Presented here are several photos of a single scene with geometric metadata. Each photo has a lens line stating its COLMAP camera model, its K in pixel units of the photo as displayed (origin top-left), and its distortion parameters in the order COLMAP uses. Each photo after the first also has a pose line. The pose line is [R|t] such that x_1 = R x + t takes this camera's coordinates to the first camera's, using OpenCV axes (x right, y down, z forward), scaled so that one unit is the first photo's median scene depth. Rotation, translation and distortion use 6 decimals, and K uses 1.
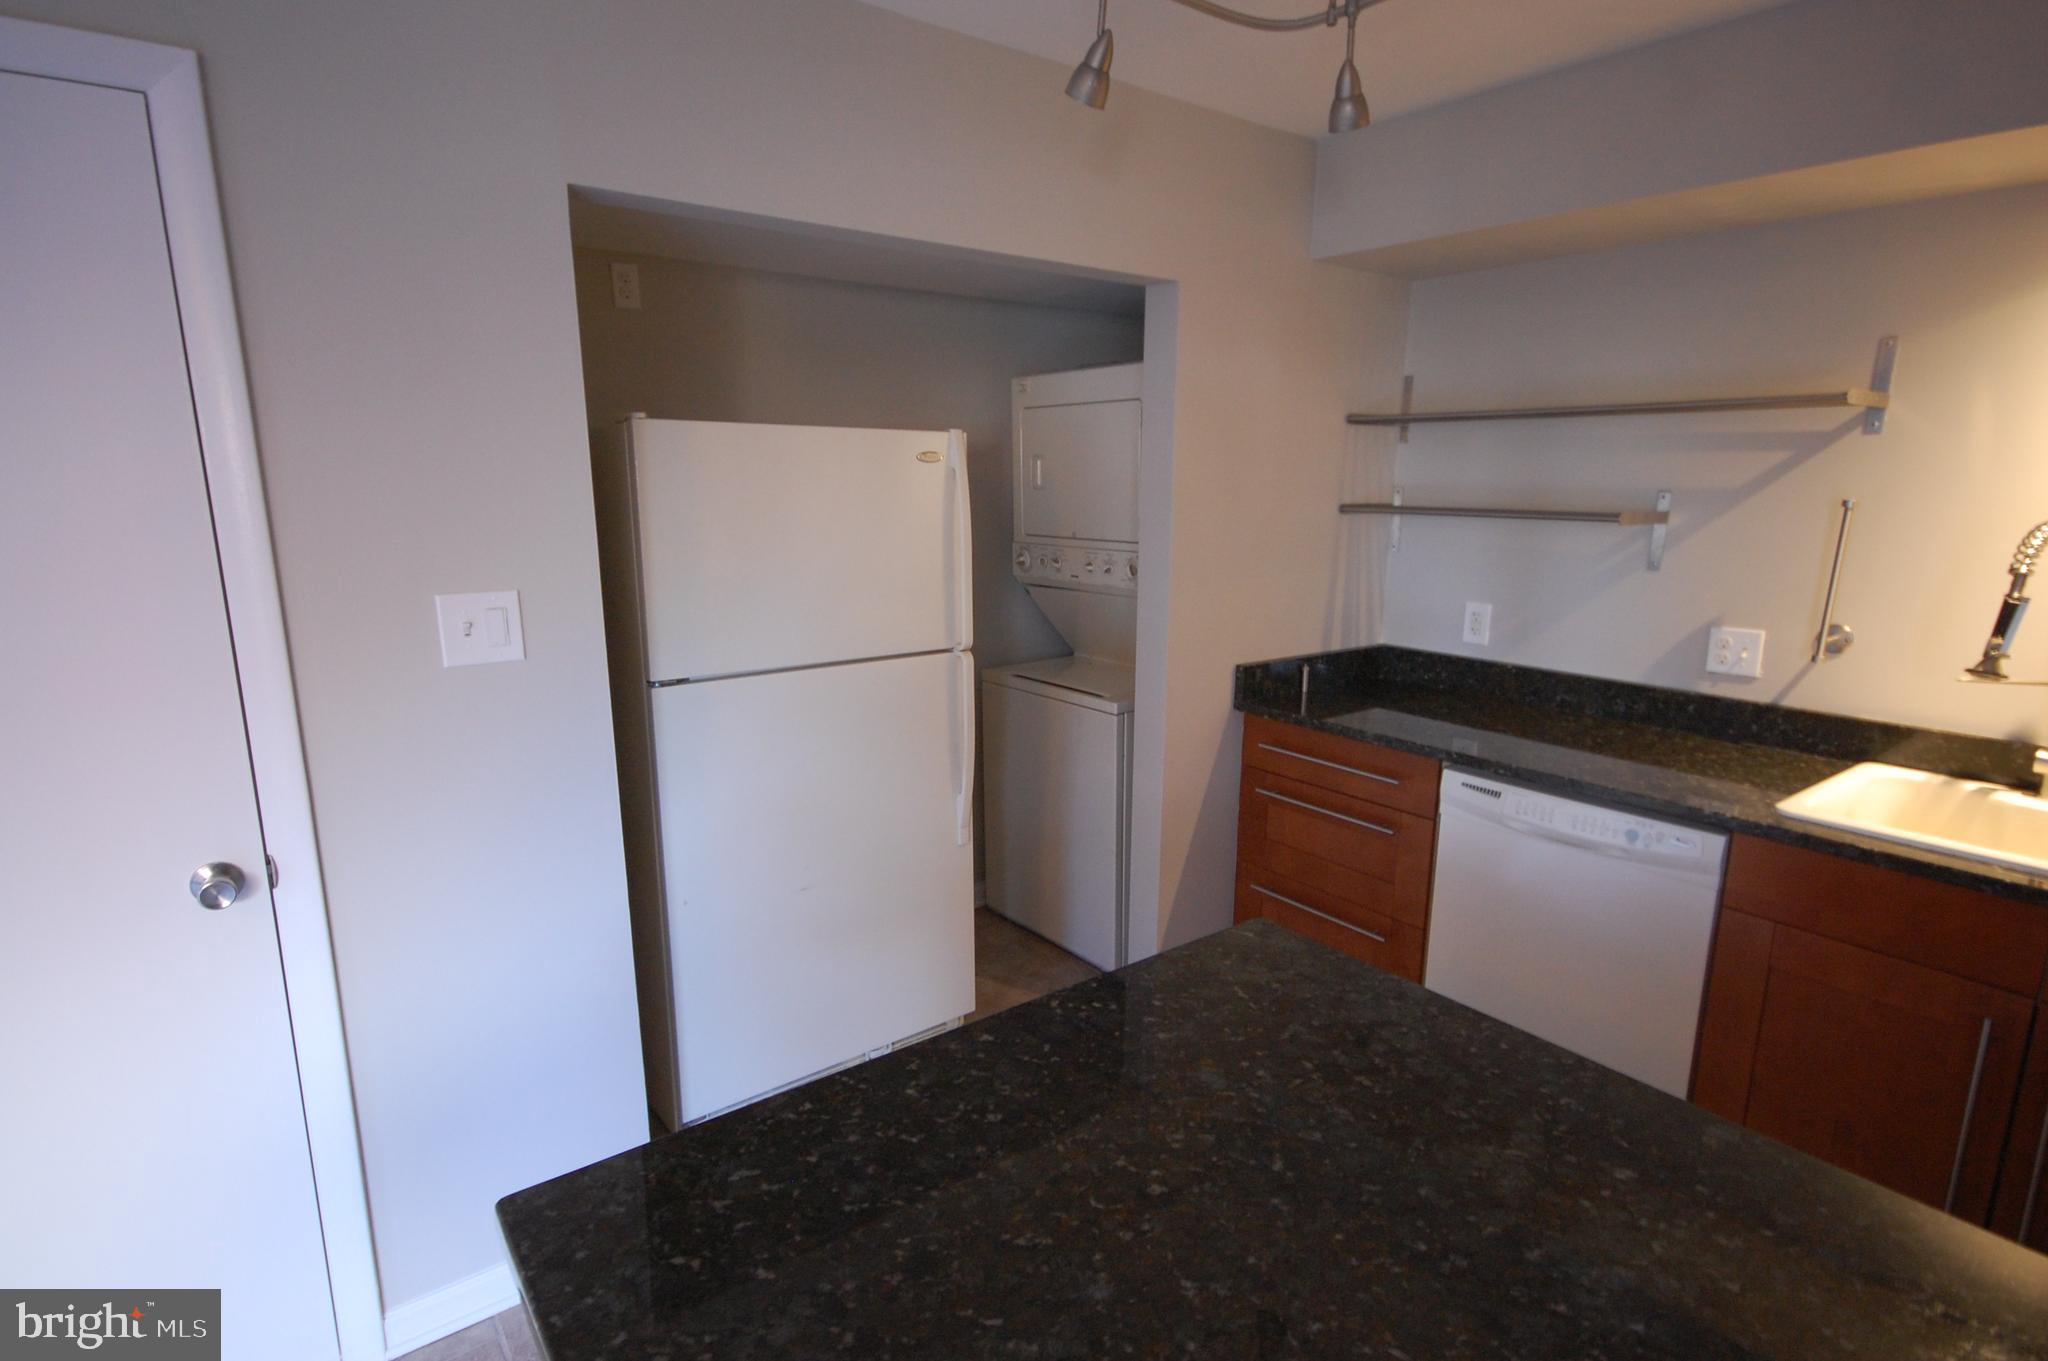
lens RADIAL K [[1042.6, 0, 1024.0], [0, 1042.6, 680.5], [0, 0, 1]] dist [-0.003540, -0.000982]
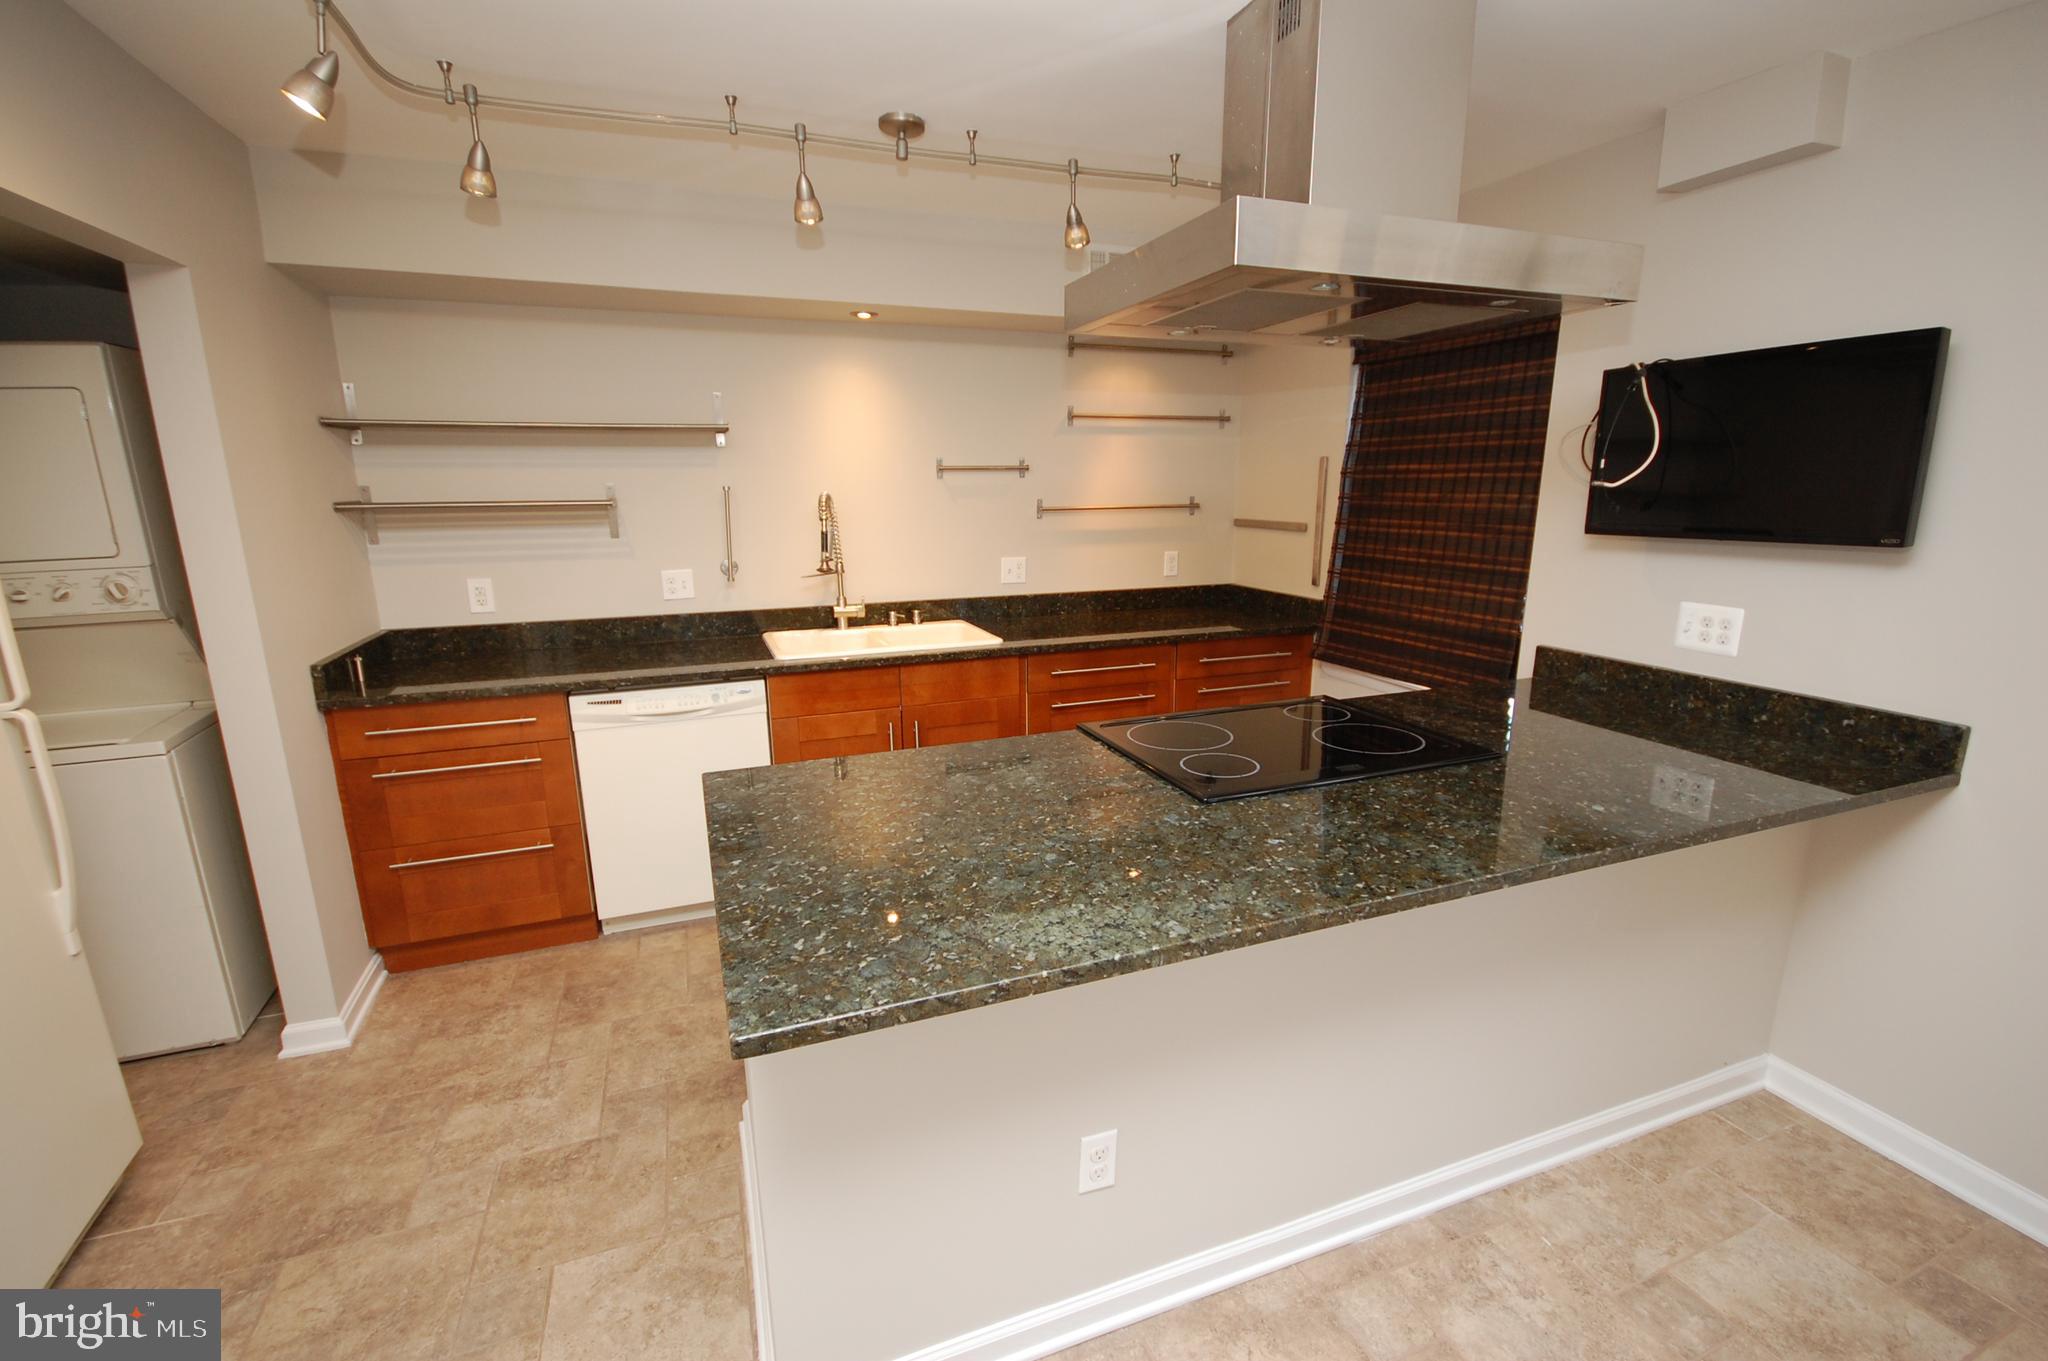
lens RADIAL K [[897.7, 0, 1034.8], [0, 897.7, 685.1], [0, 0, 1]] dist [-0.000150, -0.005256]
pose [[0.268025, -0.225667, 0.936609, -0.495365], [0.195611, 0.964677, 0.176452, -0.015268], [-0.943345, 0.135917, 0.302700, 0.096249]]
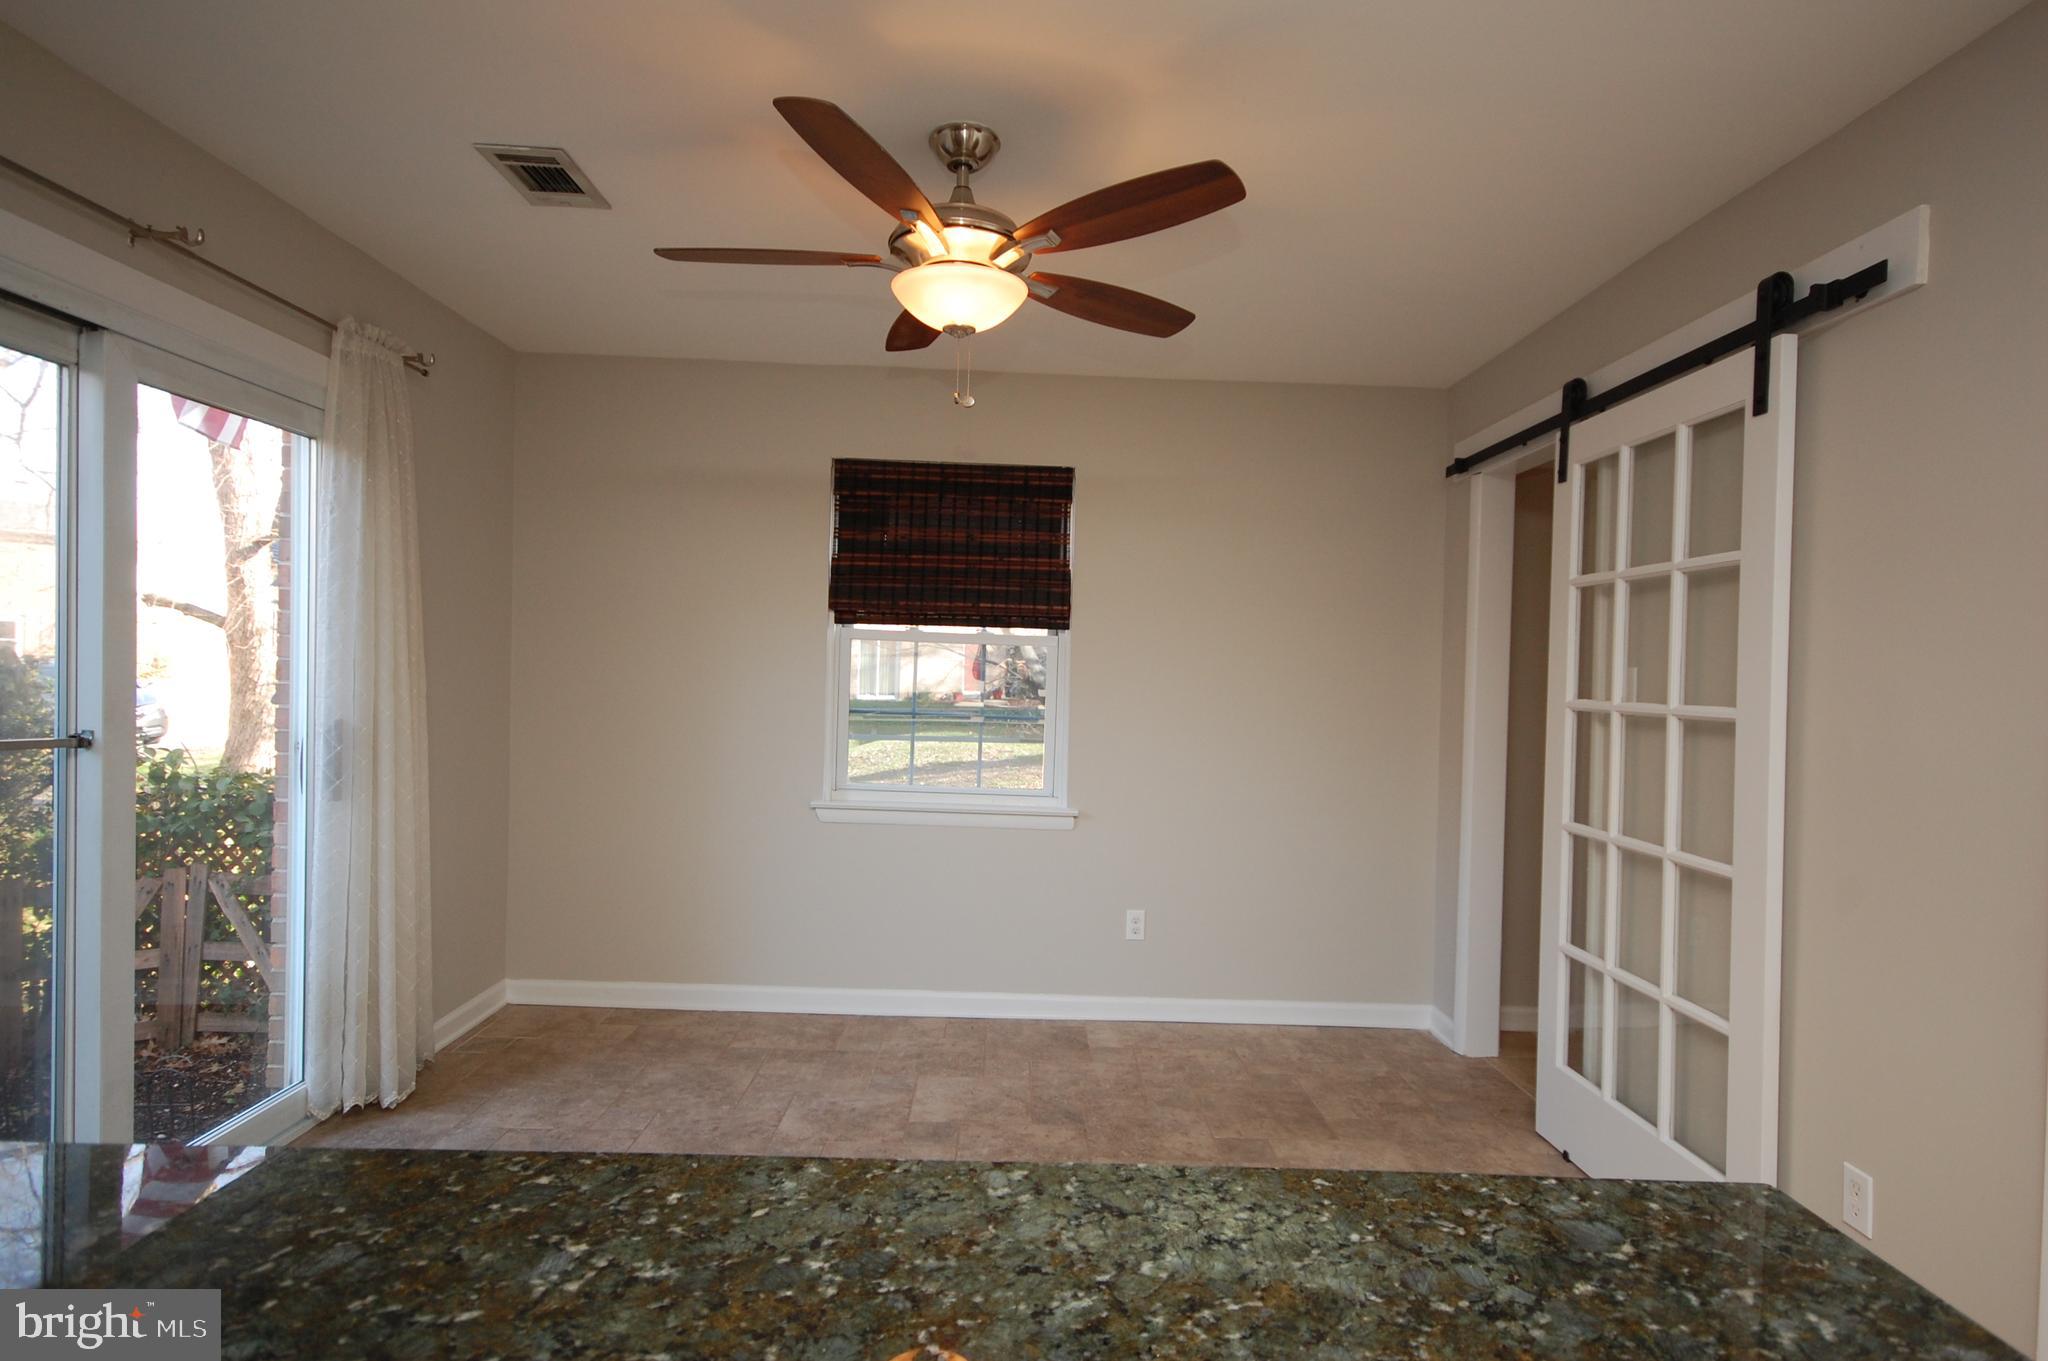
lens RADIAL K [[1076.7, 0, 1024.0], [0, 1076.7, 680.5], [0, 0, 1]] dist [0.017904, 0.000011]
pose [[-0.594577, -0.021387, -0.803754, 0.226030], [-0.191205, 0.974730, 0.115508, 0.036882], [0.780973, 0.222360, -0.583642, 0.352861]]
